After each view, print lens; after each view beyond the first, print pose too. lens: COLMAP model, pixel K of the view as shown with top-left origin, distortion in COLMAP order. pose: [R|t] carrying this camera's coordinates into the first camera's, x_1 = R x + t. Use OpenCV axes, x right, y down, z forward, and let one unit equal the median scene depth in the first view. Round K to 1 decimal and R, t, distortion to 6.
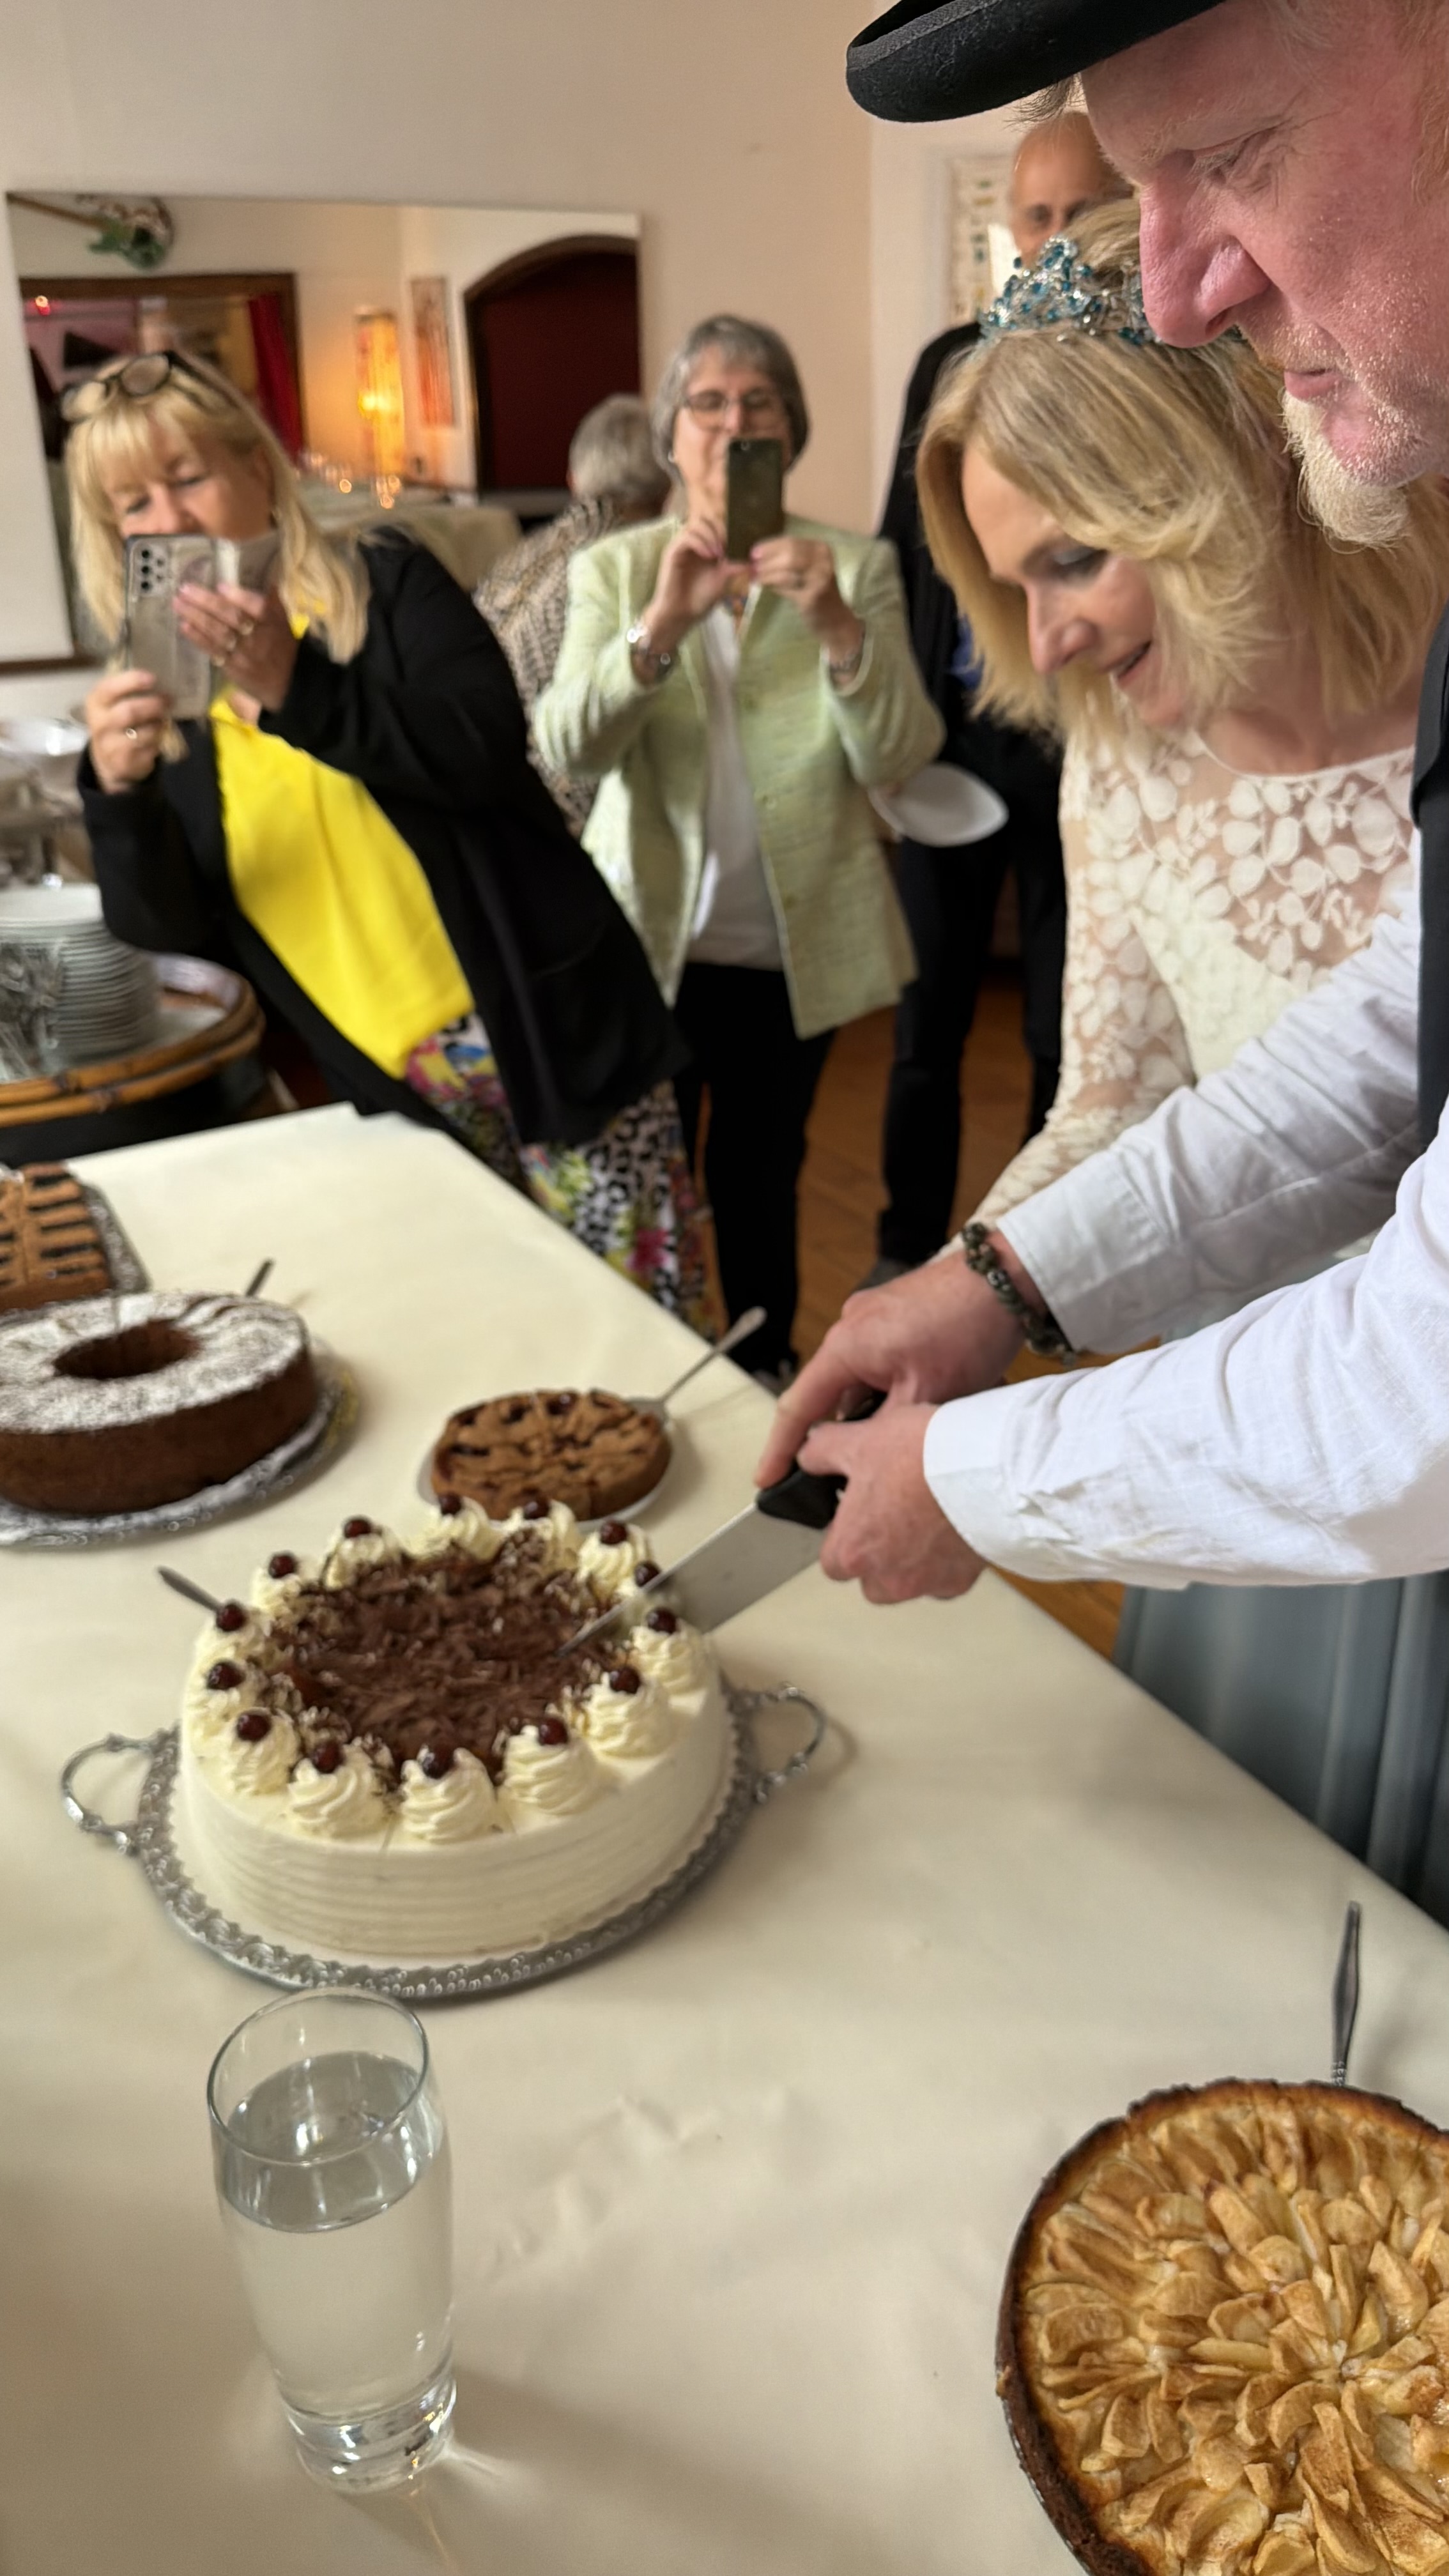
lens RADIAL K [[1888.0, 0, 706.9], [0, 1888.0, 1289.0], [0, 0, 1]] dist [0.022512, -0.008368]
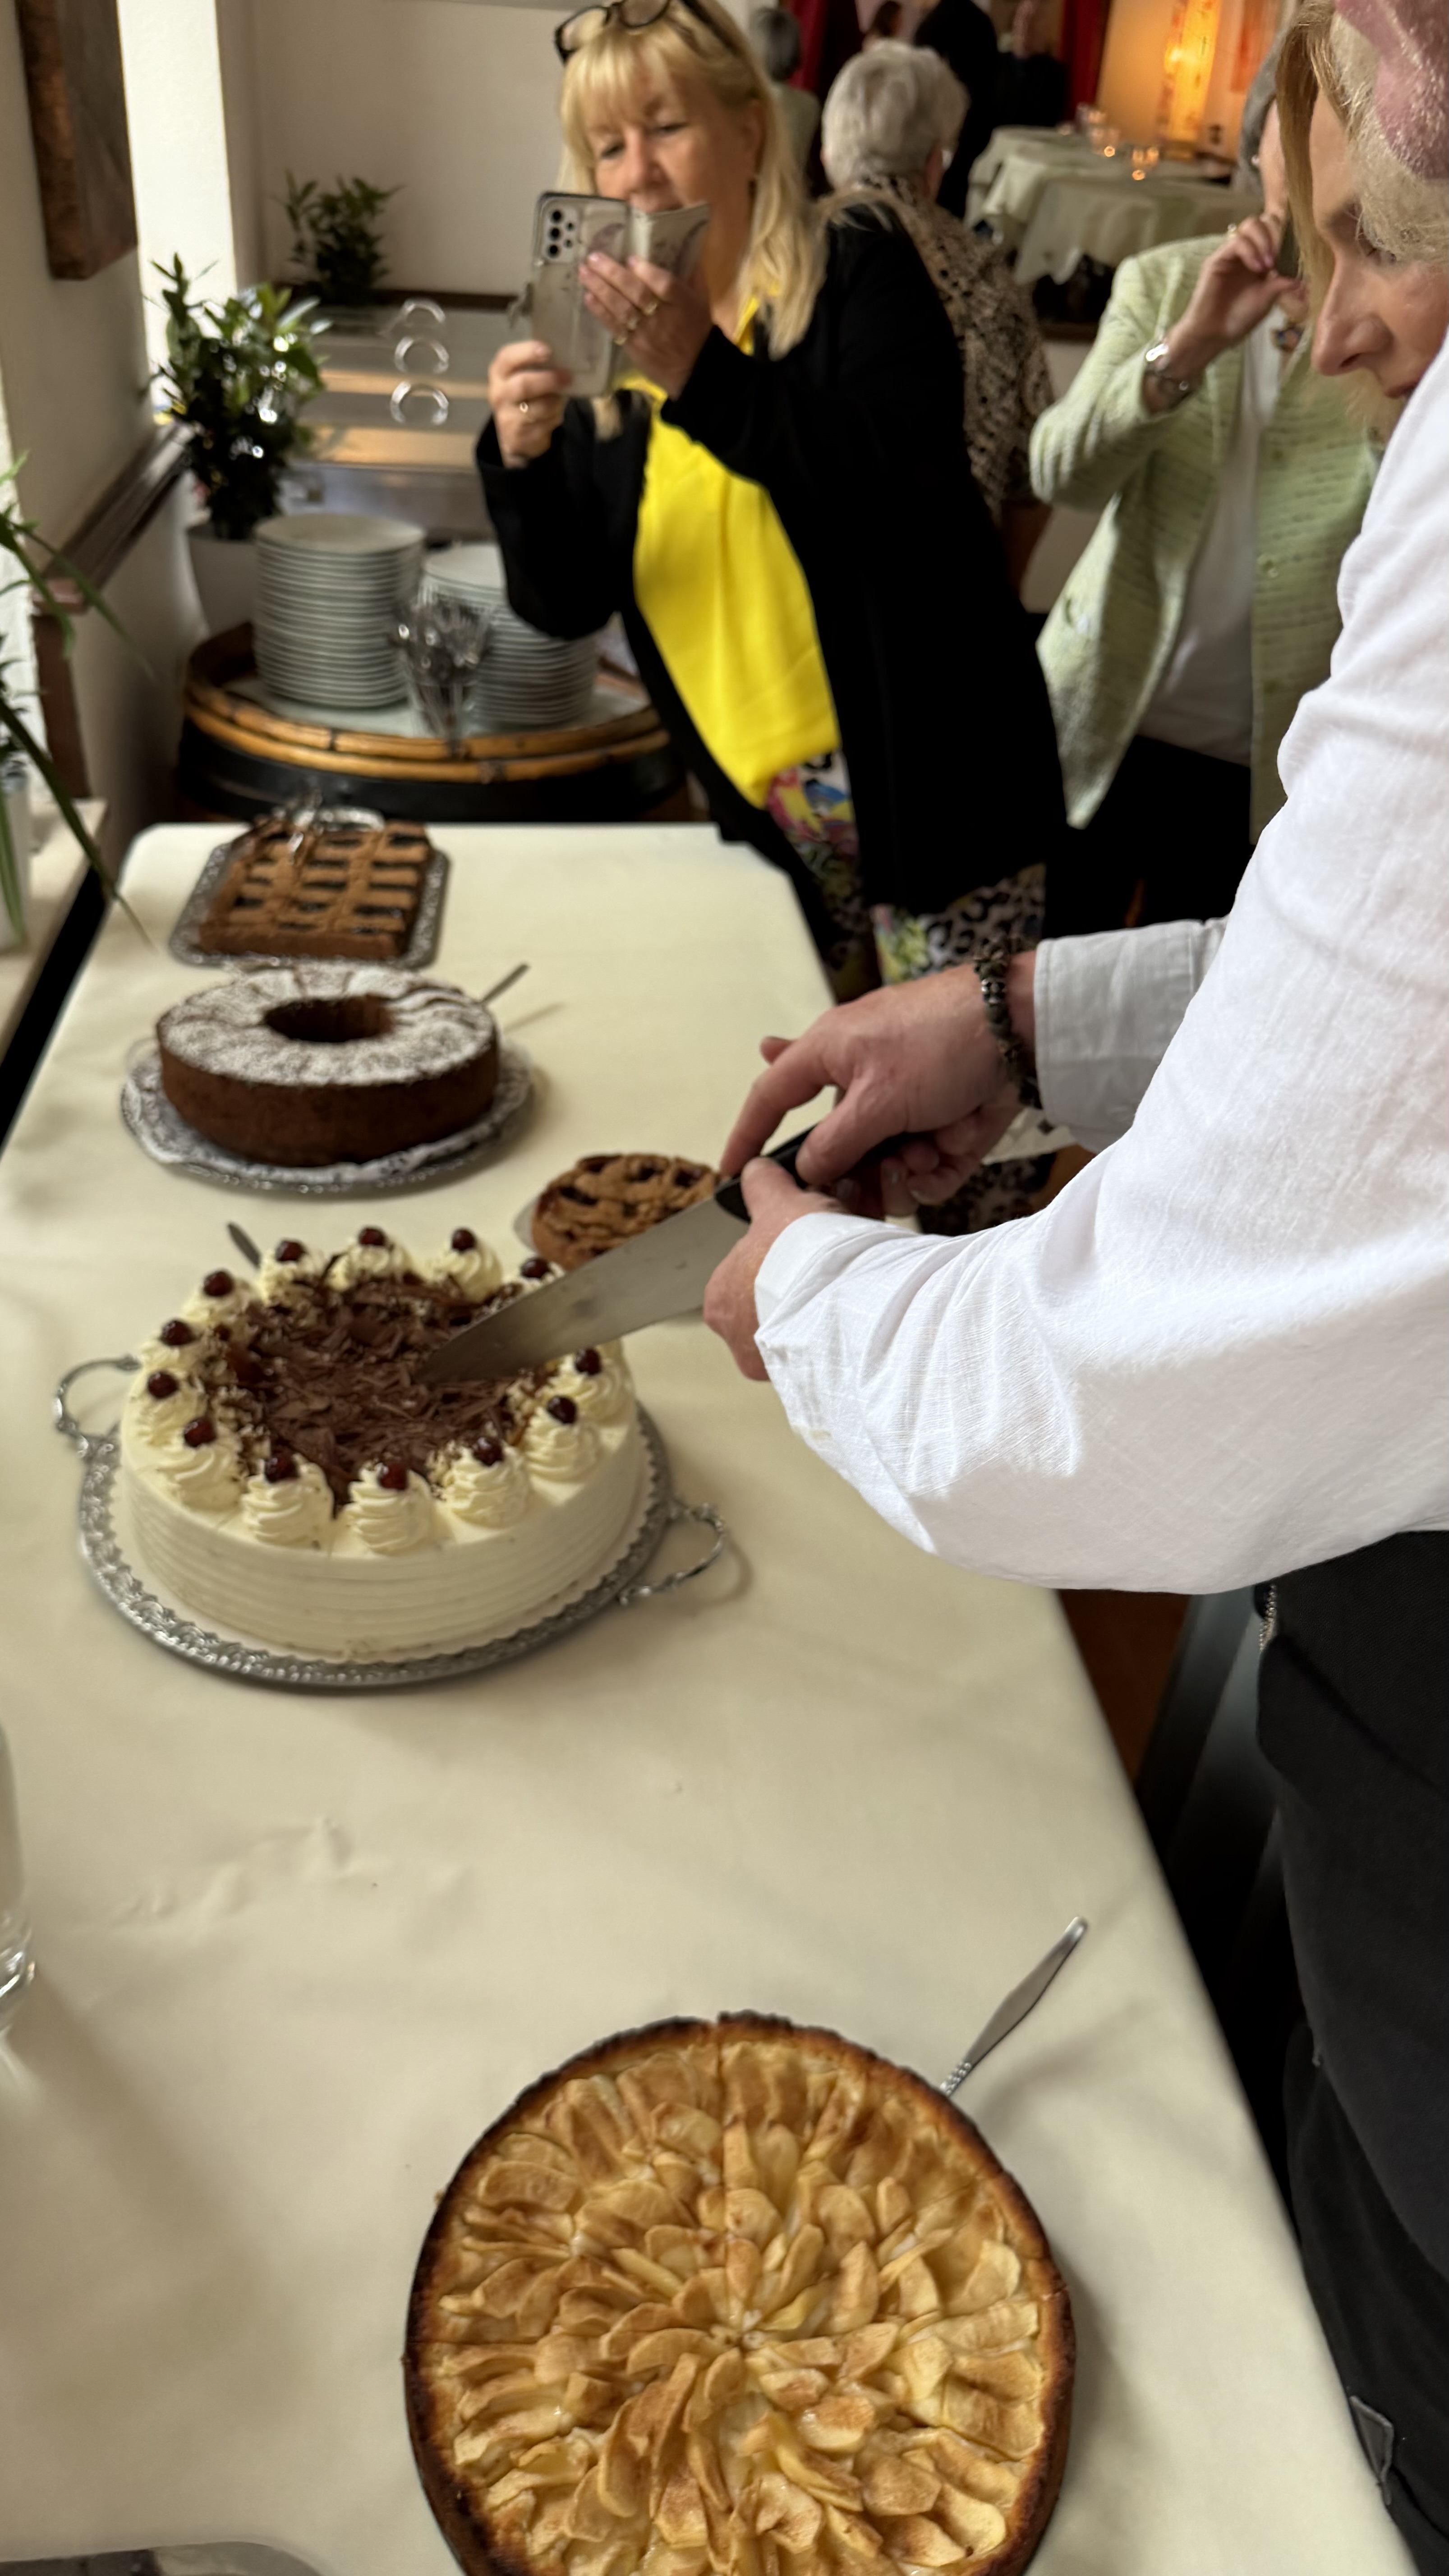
lens RADIAL K [[1903.9, 0, 686.0], [0, 1903.9, 1268.4], [0, 0, 1]] dist [0.057652, -0.061095]
pose [[0.907947, 0.273782, -0.317295, 0.331059], [-0.228432, 0.958063, 0.173014, -0.083238], [0.351356, -0.084607, 0.932411, 0.084046]]
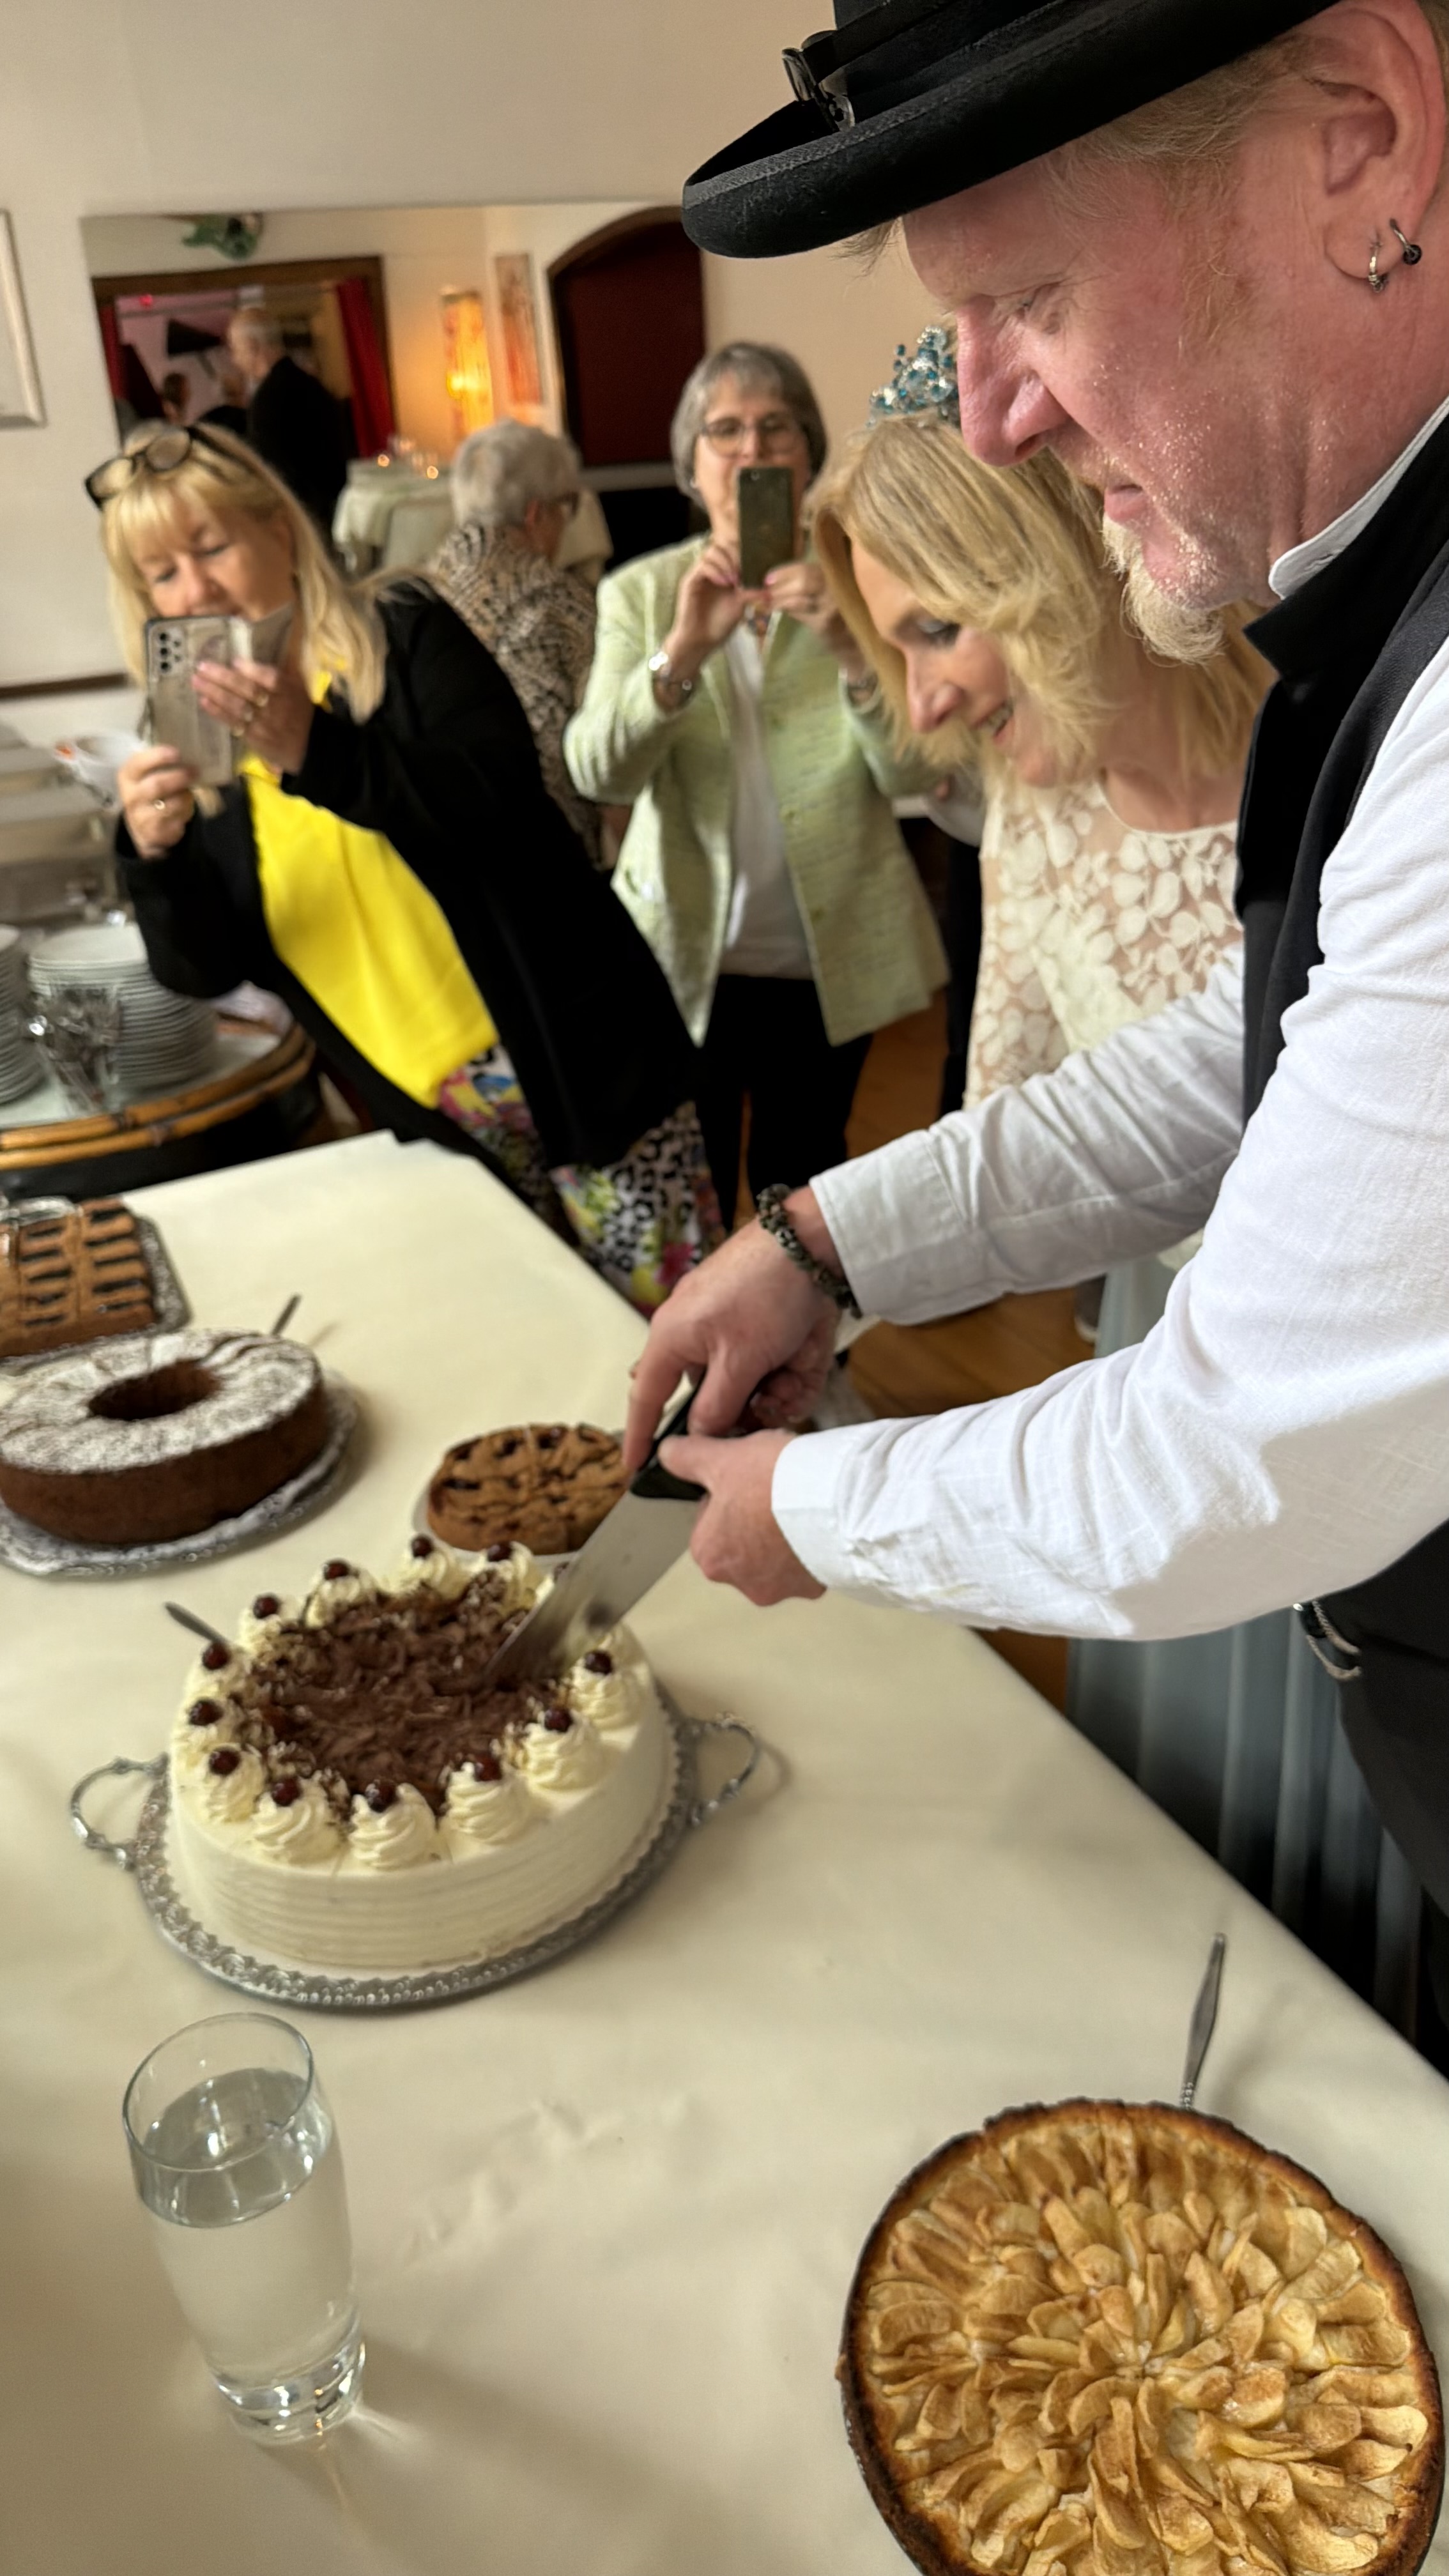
lens RADIAL K [[1895.0, 0, 685.2], [0, 1895.0, 1301.7], [0, 0, 1]] dist [0.022457, -0.005931]
pose [[0.996305, -0.014035, -0.084729, 0.119463], [0.016971, 0.999277, 0.034034, -0.067456], [0.084190, -0.035346, 0.995823, -0.077028]]
